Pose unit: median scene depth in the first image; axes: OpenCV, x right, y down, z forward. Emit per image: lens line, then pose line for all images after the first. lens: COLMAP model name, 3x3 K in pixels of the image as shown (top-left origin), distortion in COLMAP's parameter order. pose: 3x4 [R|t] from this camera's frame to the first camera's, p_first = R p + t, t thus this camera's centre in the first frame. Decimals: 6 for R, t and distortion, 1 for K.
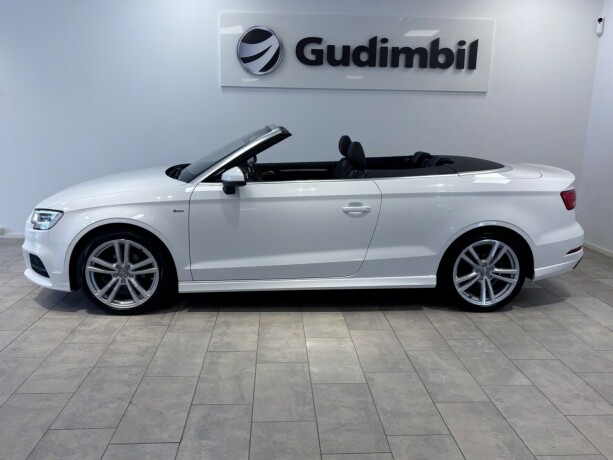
lens RADIAL K [[534.9, 0, 306.5], [0, 534.9, 230.0], [0, 0, 1]] dist [0.004830, -0.003968]
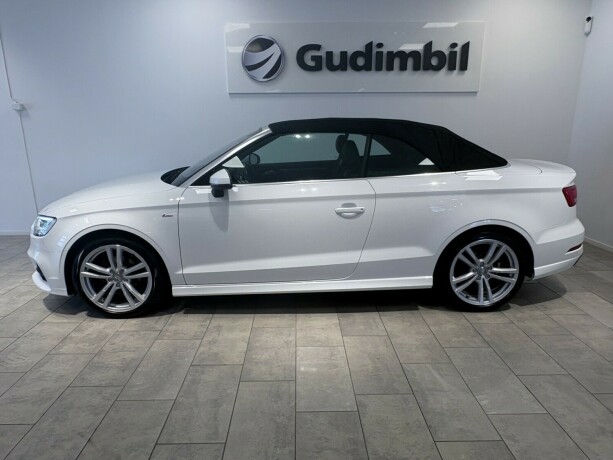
lens RADIAL K [[413.7, 0, 306.5], [0, 413.7, 230.0], [0, 0, 1]] dist [0.000078, -0.002475]
pose [[0.998985, -0.013492, -0.042987, 0.045177], [0.015187, 0.999110, 0.039355, -0.033124], [0.042418, -0.039968, 0.998300, 0.236497]]
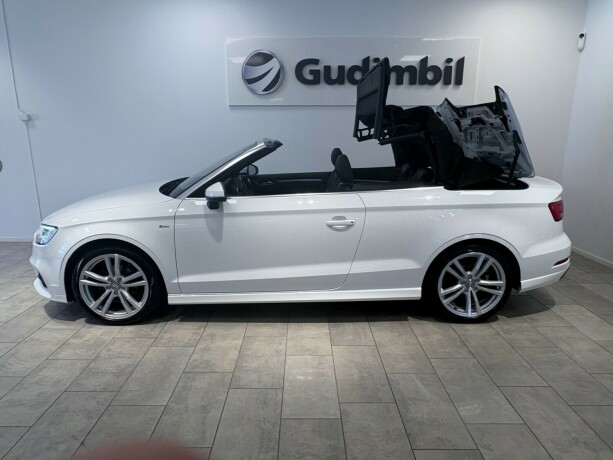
lens RADIAL K [[413.7, 0, 306.5], [0, 413.7, 230.0], [0, 0, 1]] dist [0.000078, -0.002475]
pose [[0.998564, -0.004188, -0.053412, 0.069107], [0.005436, 0.999715, 0.023251, -0.043058], [0.053299, -0.023508, 0.998302, 0.214531]]
